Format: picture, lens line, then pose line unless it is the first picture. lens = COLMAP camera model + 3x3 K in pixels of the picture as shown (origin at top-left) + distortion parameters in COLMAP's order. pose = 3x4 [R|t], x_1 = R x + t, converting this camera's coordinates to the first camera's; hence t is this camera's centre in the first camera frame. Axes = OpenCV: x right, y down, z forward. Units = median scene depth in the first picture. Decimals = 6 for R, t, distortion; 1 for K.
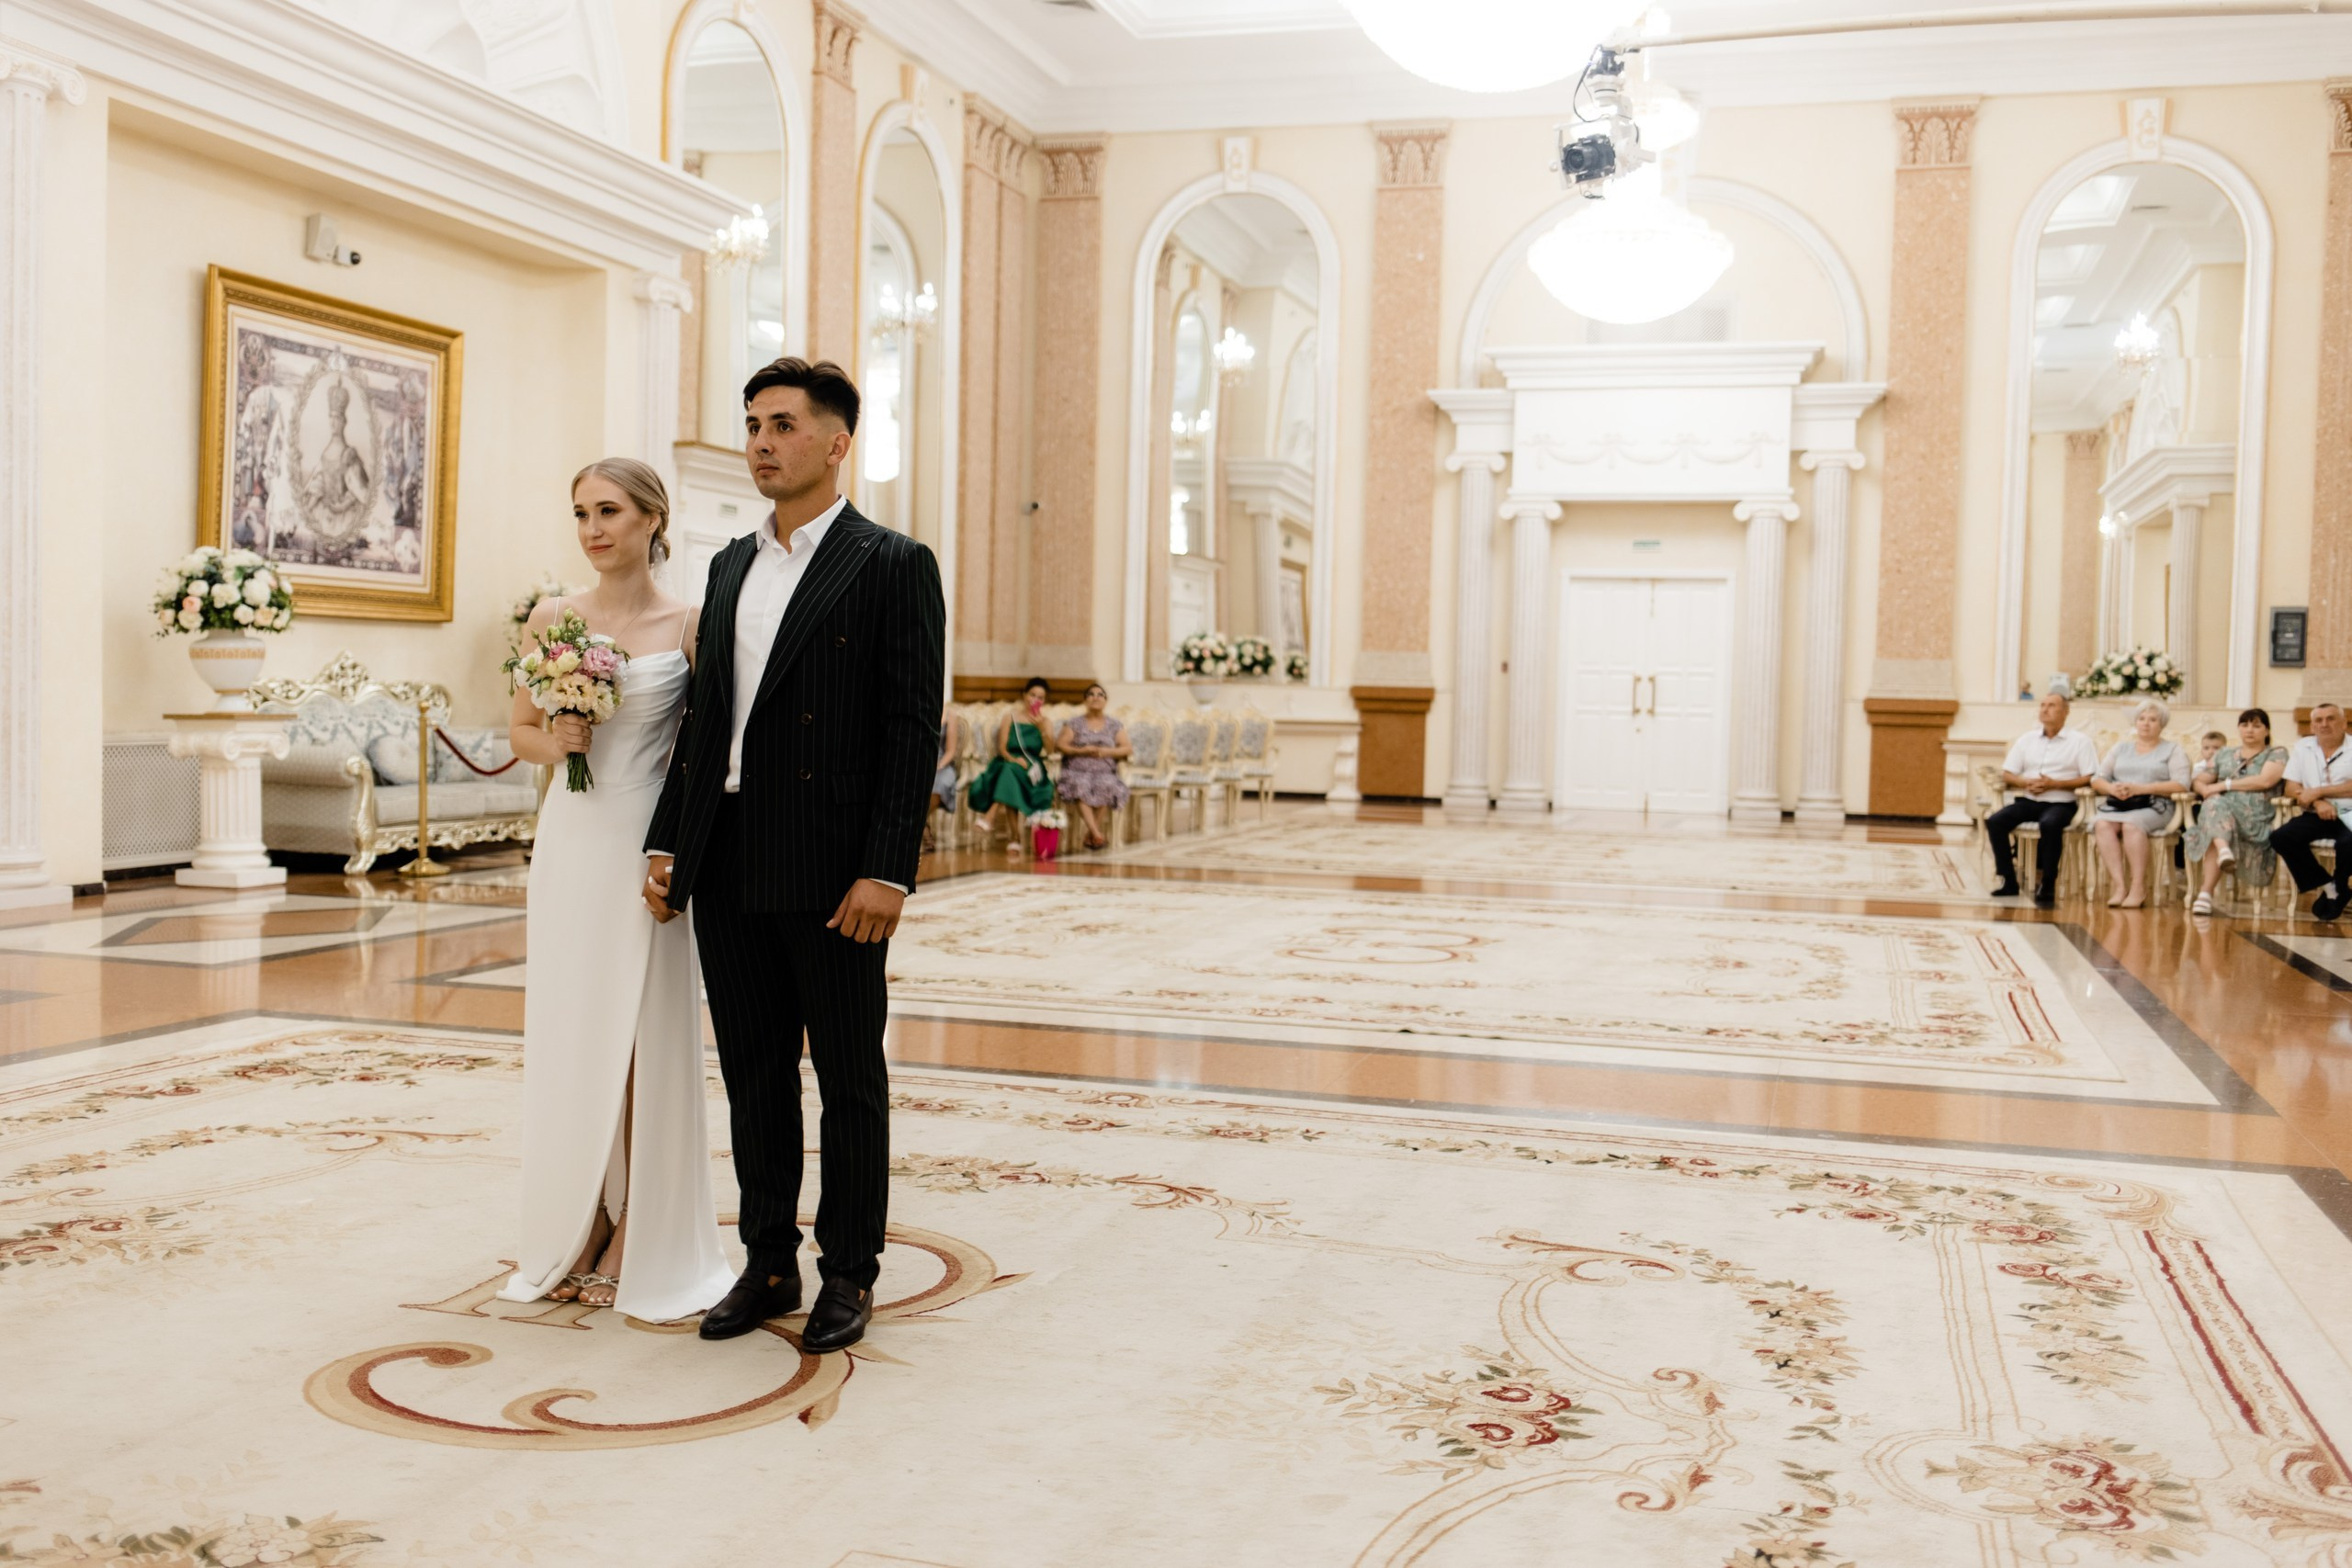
lens RADIAL K [[2244.7, 0, 1161.6], [0, 2244.7, 773.9], [0, 0, 1]] dist [-0.006081, 0.018660]
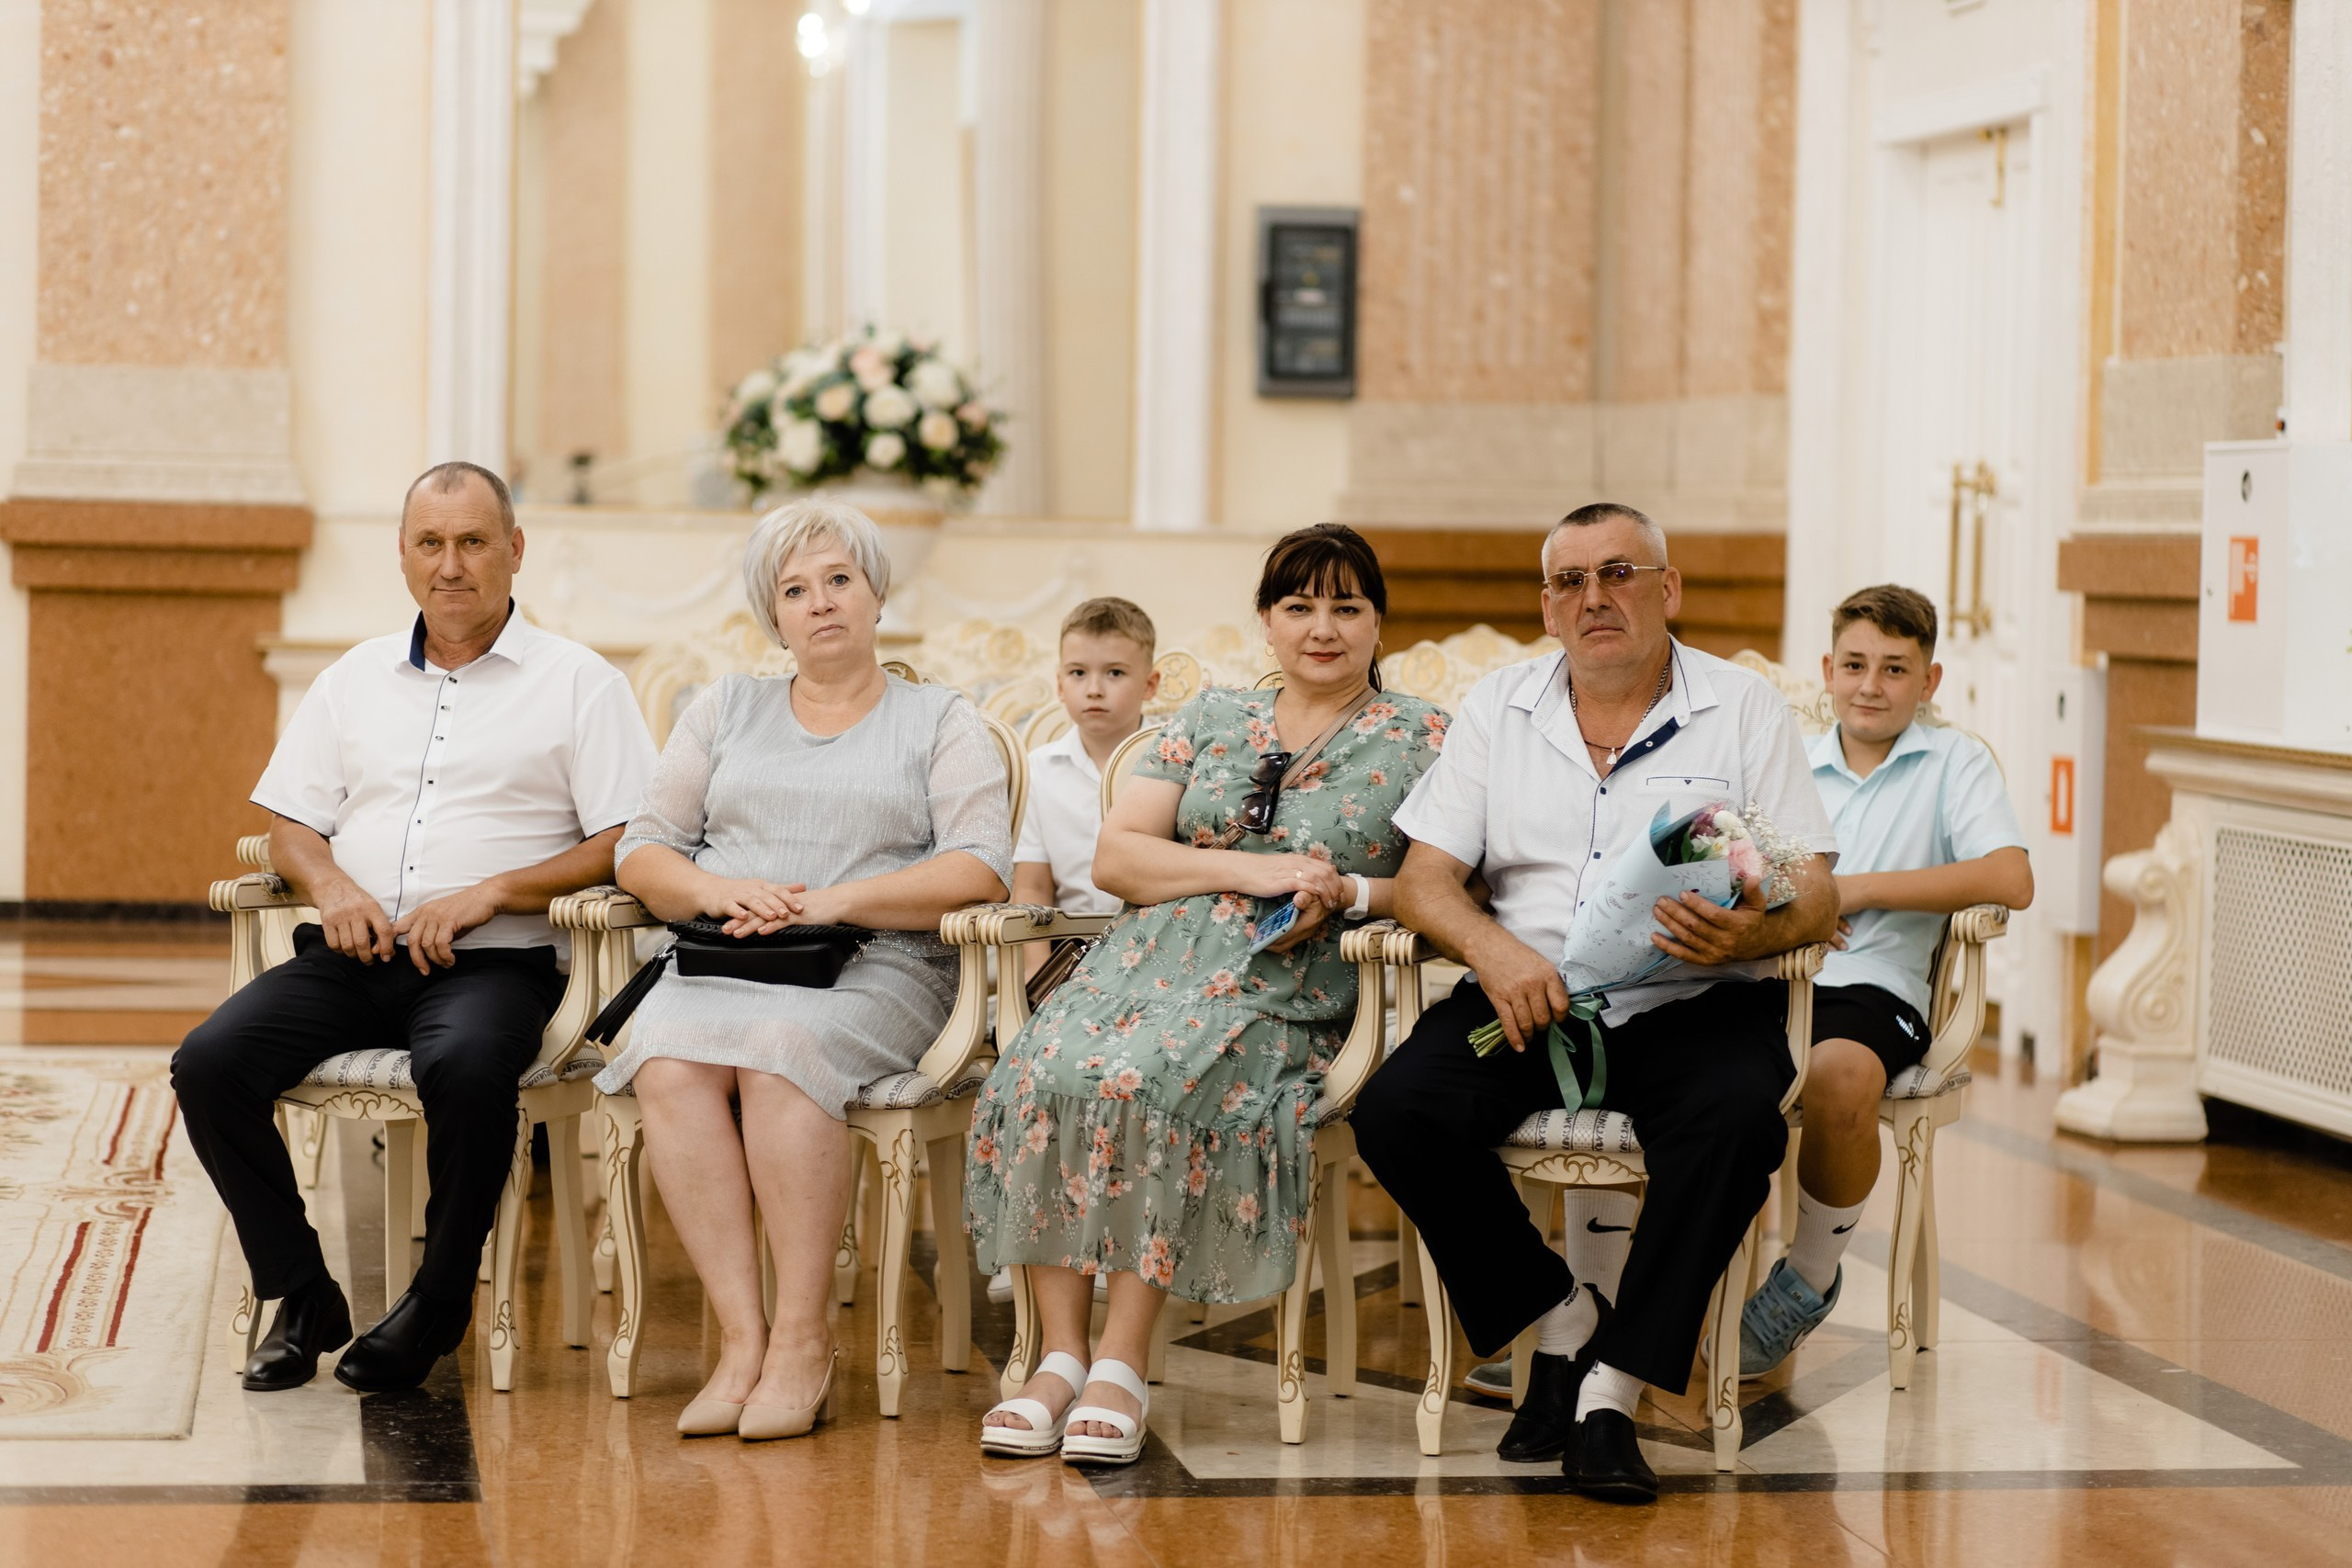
lens RADIAL K [[5554.0, 0, 1176.0], [0, 5554.0, 784.0], [0, 0, 1]] dist [0.029438, 0.913213]
pose [[0.898900, -0.023994, 0.437497, 0.134043], [0.017344, 0.999665, 0.019190, -0.008190], [-0.437811, -0.009662, 0.899015, 0.287715]]
